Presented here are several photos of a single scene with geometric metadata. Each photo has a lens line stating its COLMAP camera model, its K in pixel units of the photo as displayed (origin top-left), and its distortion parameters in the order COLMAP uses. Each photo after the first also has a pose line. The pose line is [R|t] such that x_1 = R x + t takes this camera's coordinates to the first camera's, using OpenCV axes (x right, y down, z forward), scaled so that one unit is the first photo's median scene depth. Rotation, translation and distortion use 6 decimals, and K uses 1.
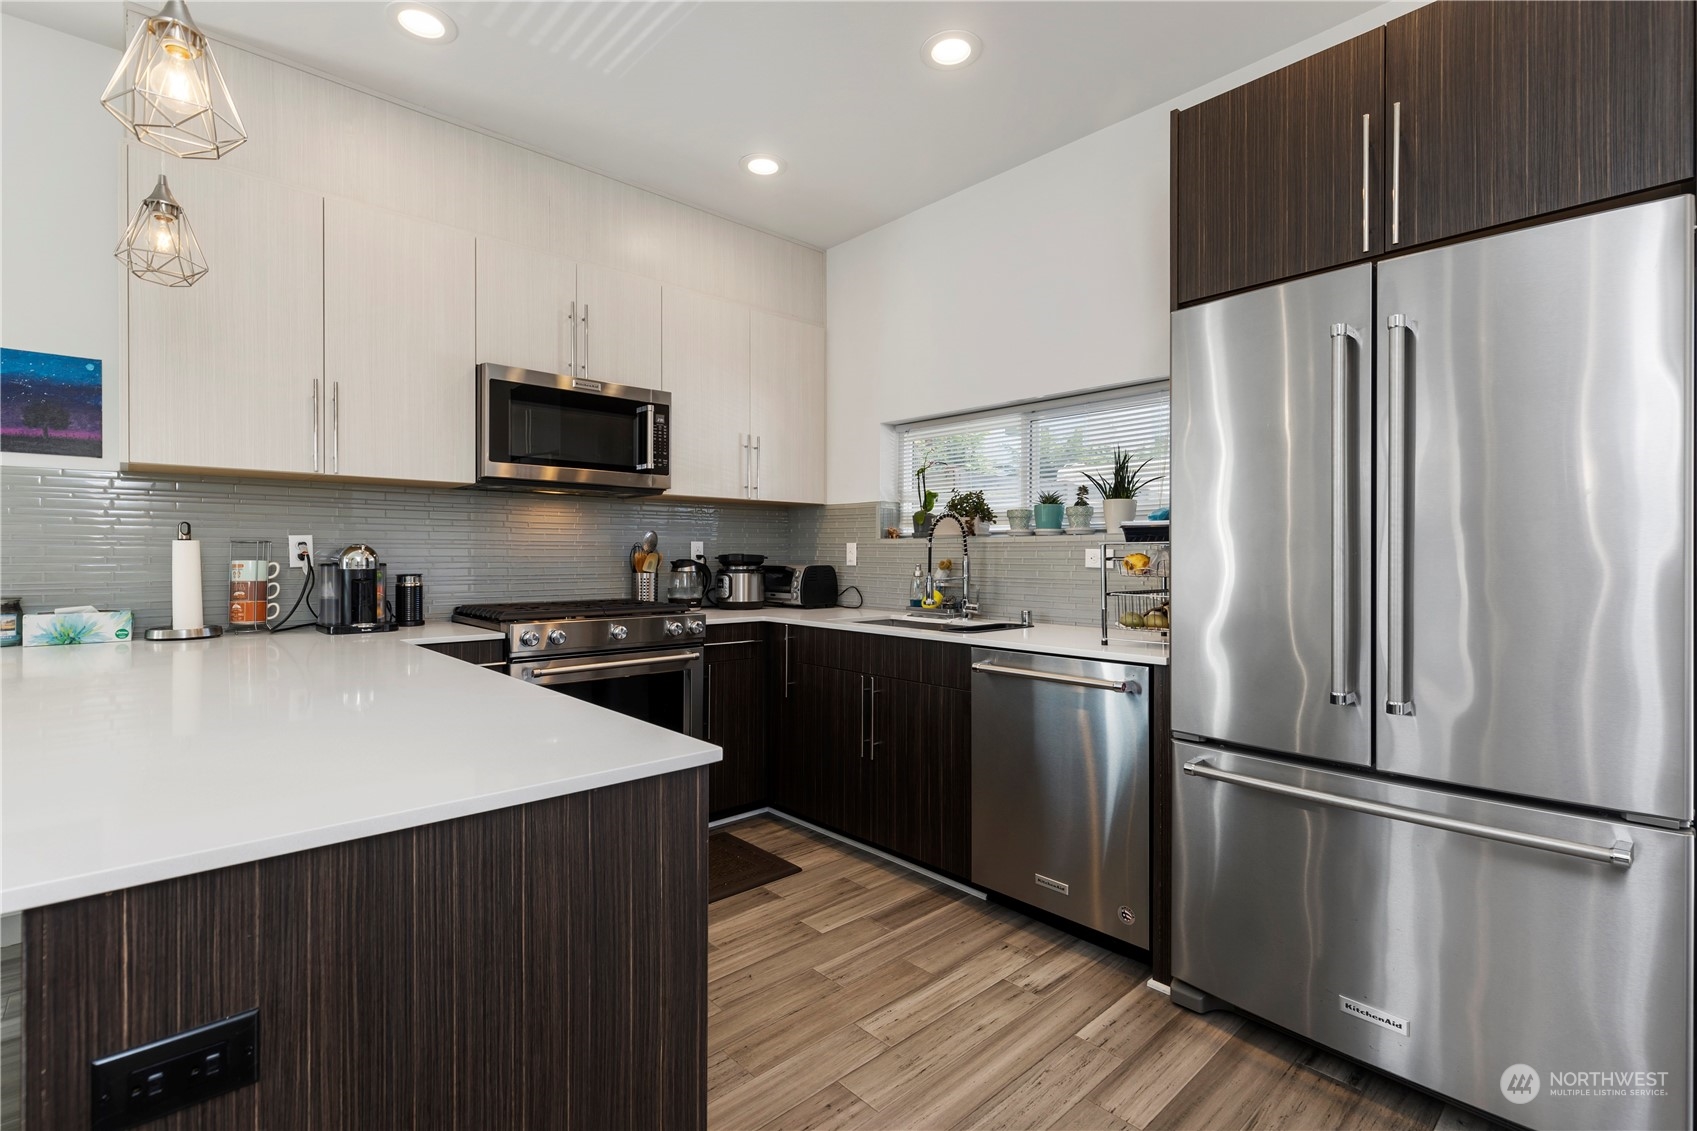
lens RADIAL K [[779.7, 0, 843.1], [0, 779.7, 554.5], [0, 0, 1]] dist [0.009742, -0.001842]
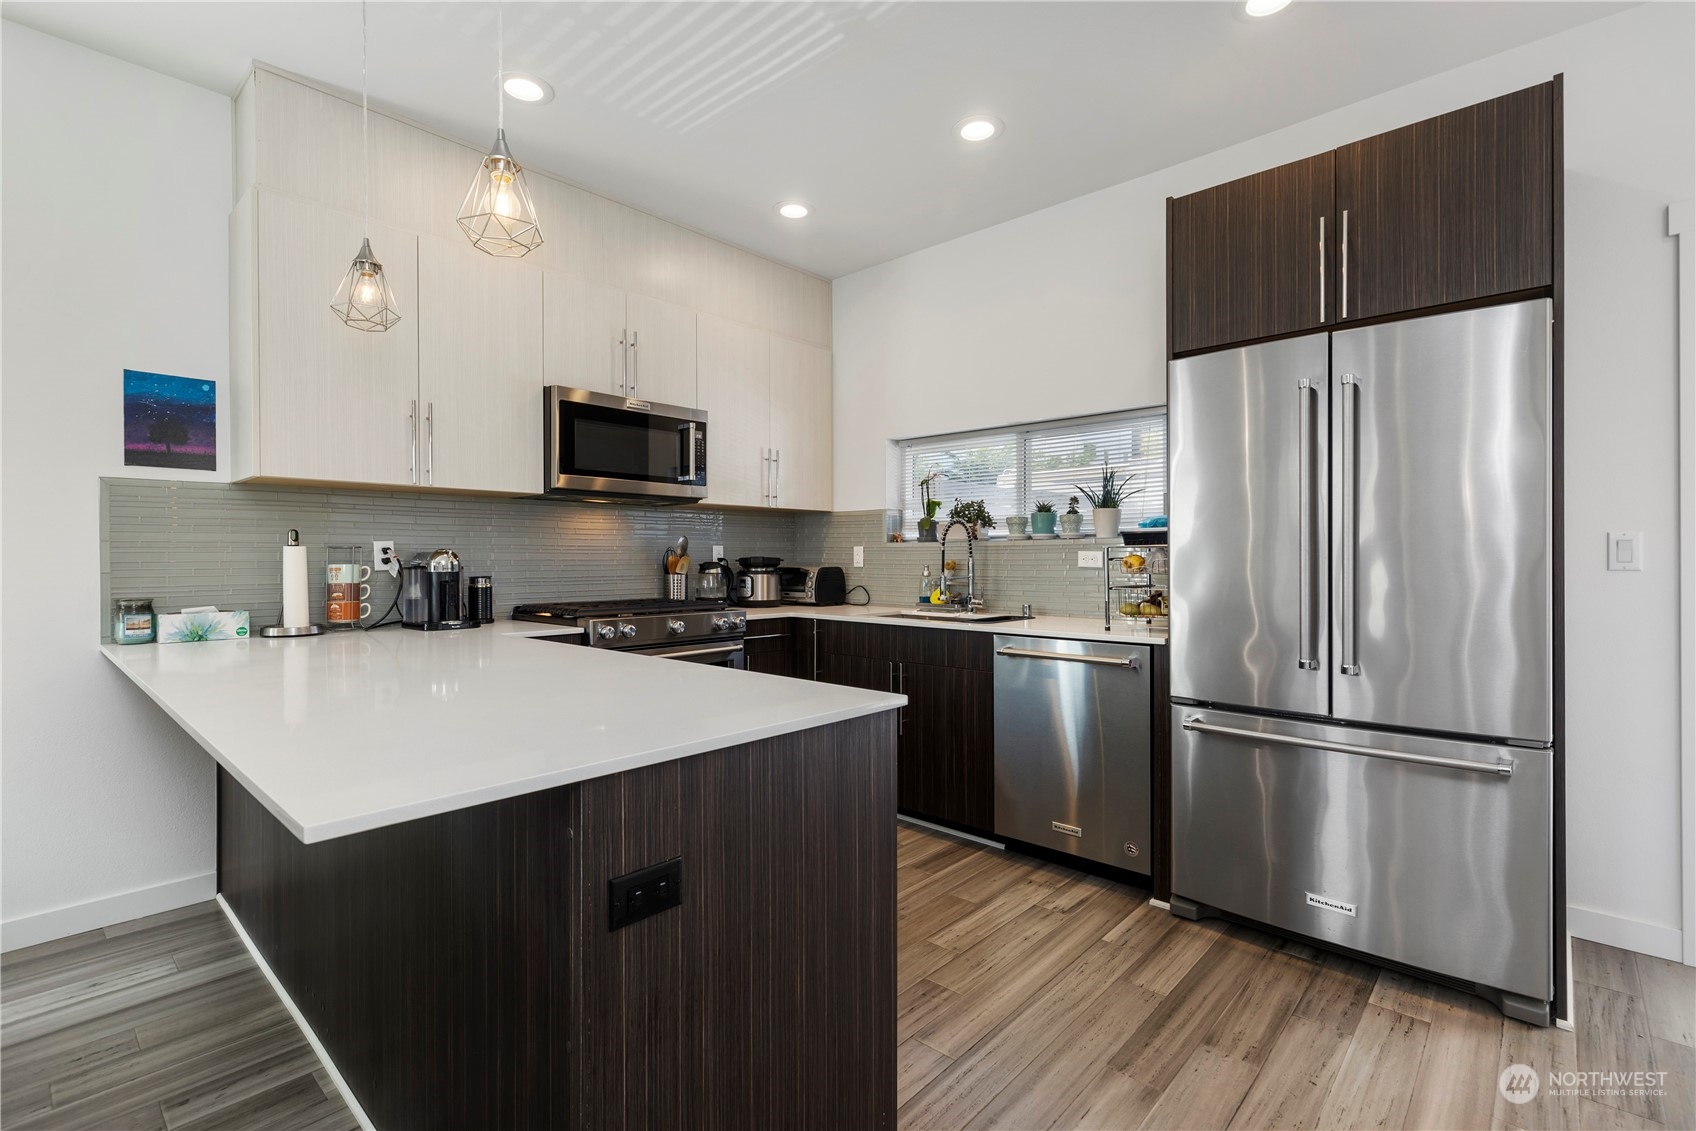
lens RADIAL K [[779.2, 0, 844.0], [0, 779.2, 559.1], [0, 0, 1]] dist [0.009742, -0.001842]
pose [[0.996148, -0.004414, 0.087577, -0.142546], [0.004230, 0.999988, 0.002284, 0.000618], [-0.087586, -0.001905, 0.996155, -0.134594]]
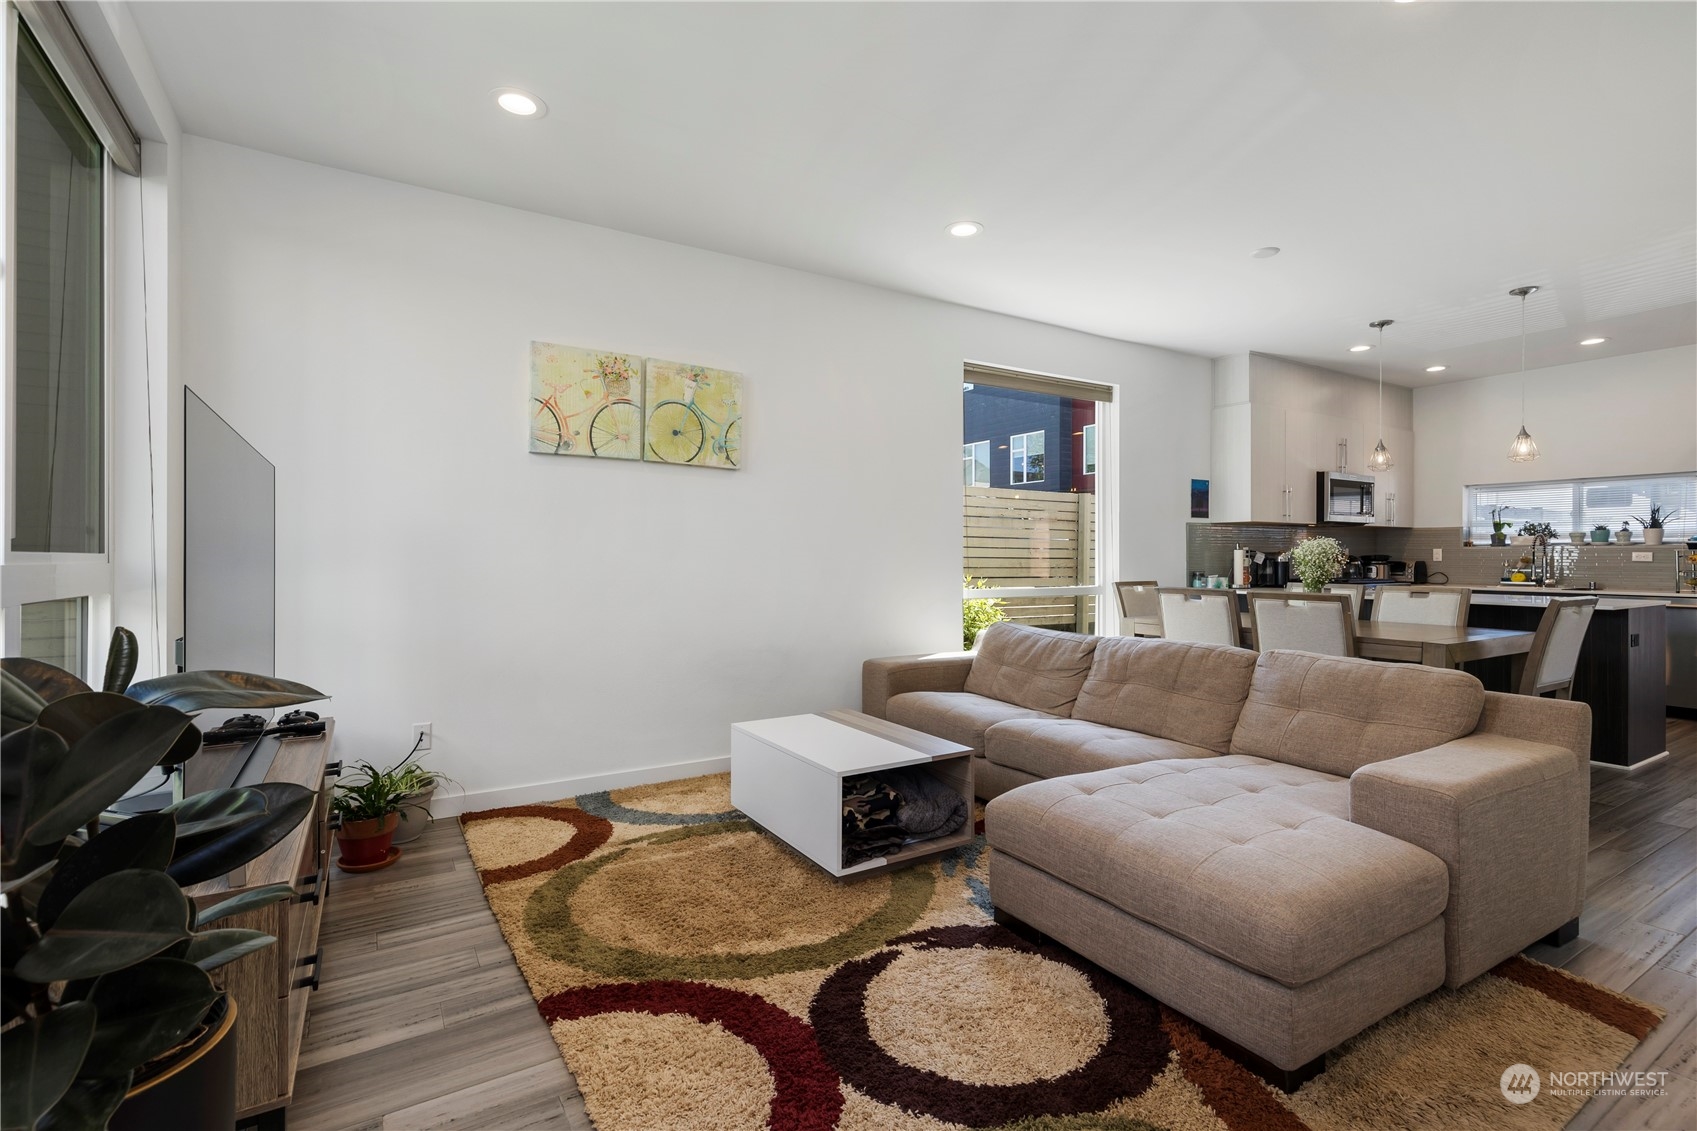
lens RADIAL K [[779.7, 0, 844.3], [0, 779.7, 555.0], [0, 0, 1]] dist [0.009742, -0.001842]
pose [[0.981970, -0.001329, -0.189030, -1.369106], [0.001264, 0.999999, -0.000461, -0.001592], [0.189031, 0.000214, 0.981971, -1.470944]]
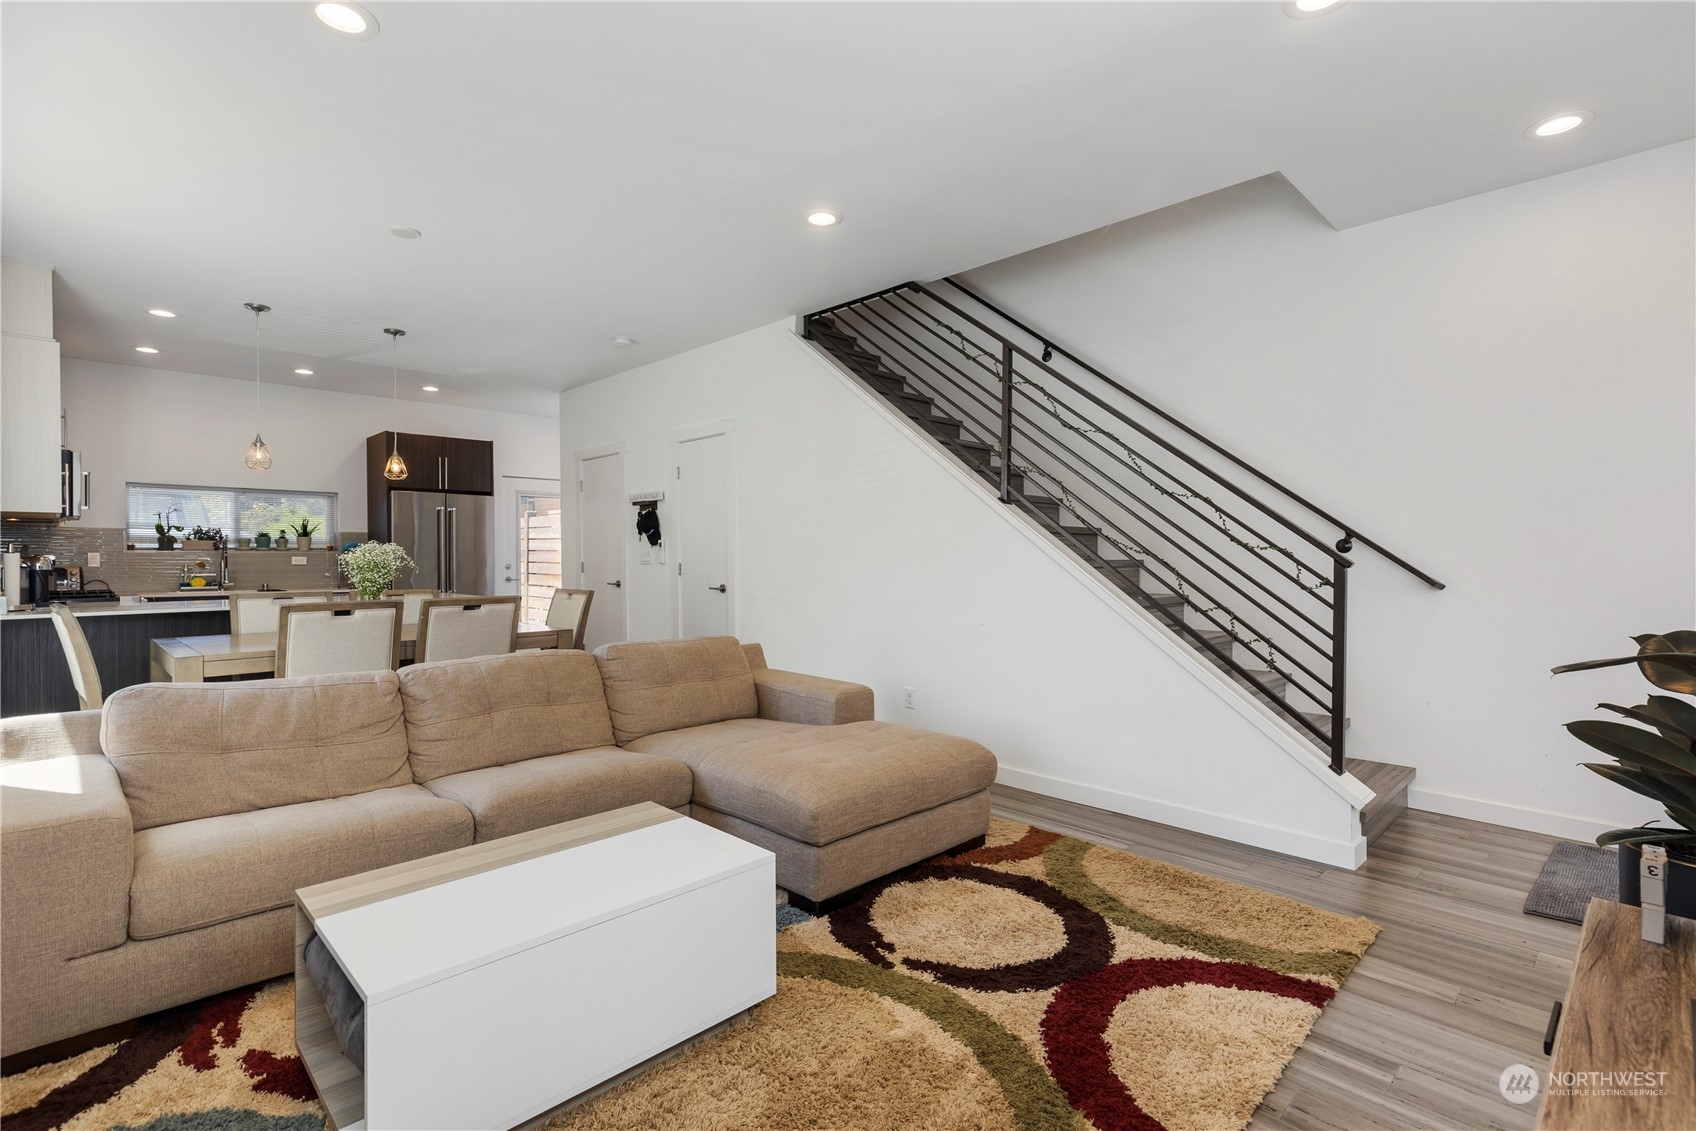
lens RADIAL K [[779.2, 0, 844.9], [0, 779.2, 564.2], [0, 0, 1]] dist [0.009742, -0.001842]
pose [[-0.042433, -0.010689, 0.999042, -2.215330], [0.001109, 0.999942, 0.010745, -0.008483], [-0.999099, 0.001564, -0.042419, -0.623206]]
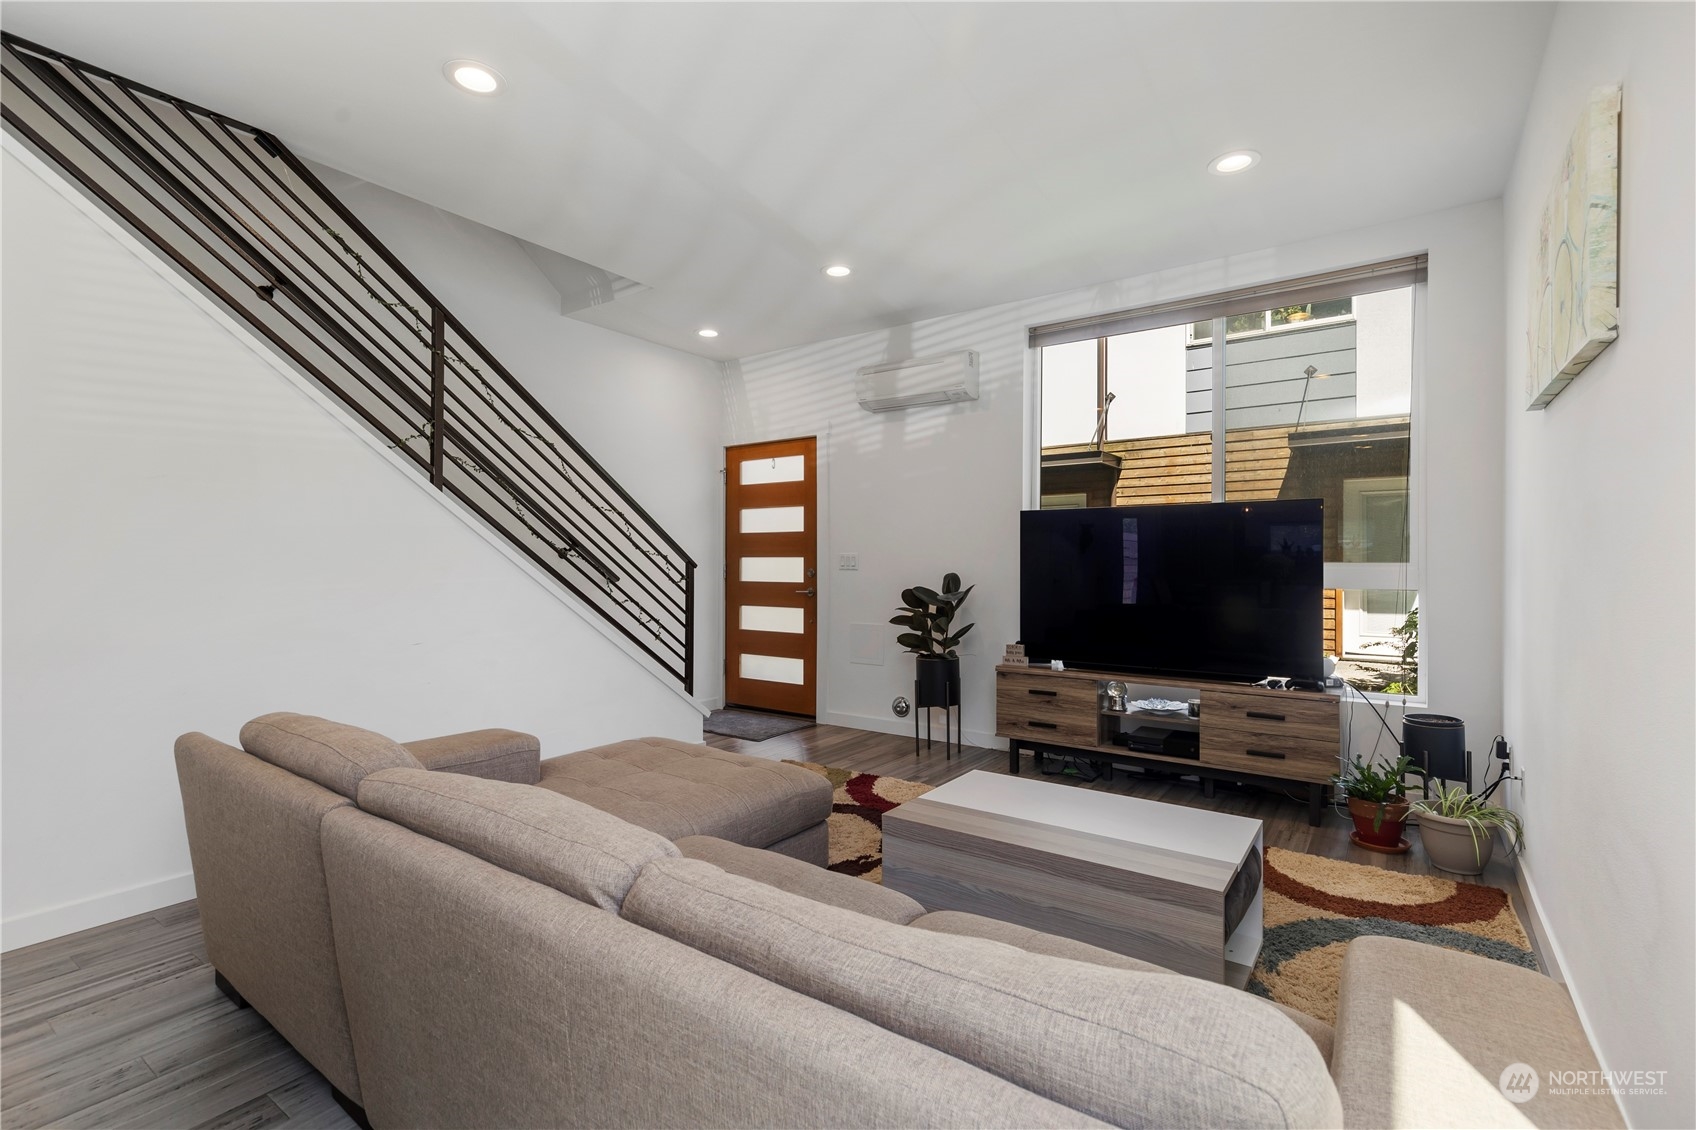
lens RADIAL K [[779.2, 0, 844.7], [0, 779.2, 561.3], [0, 0, 1]] dist [0.009742, -0.001842]
pose [[-0.979243, -0.002128, -0.202681, -1.198404], [-0.001494, 0.999994, -0.003280, -0.000525], [0.202686, -0.002909, -0.979239, 0.306455]]
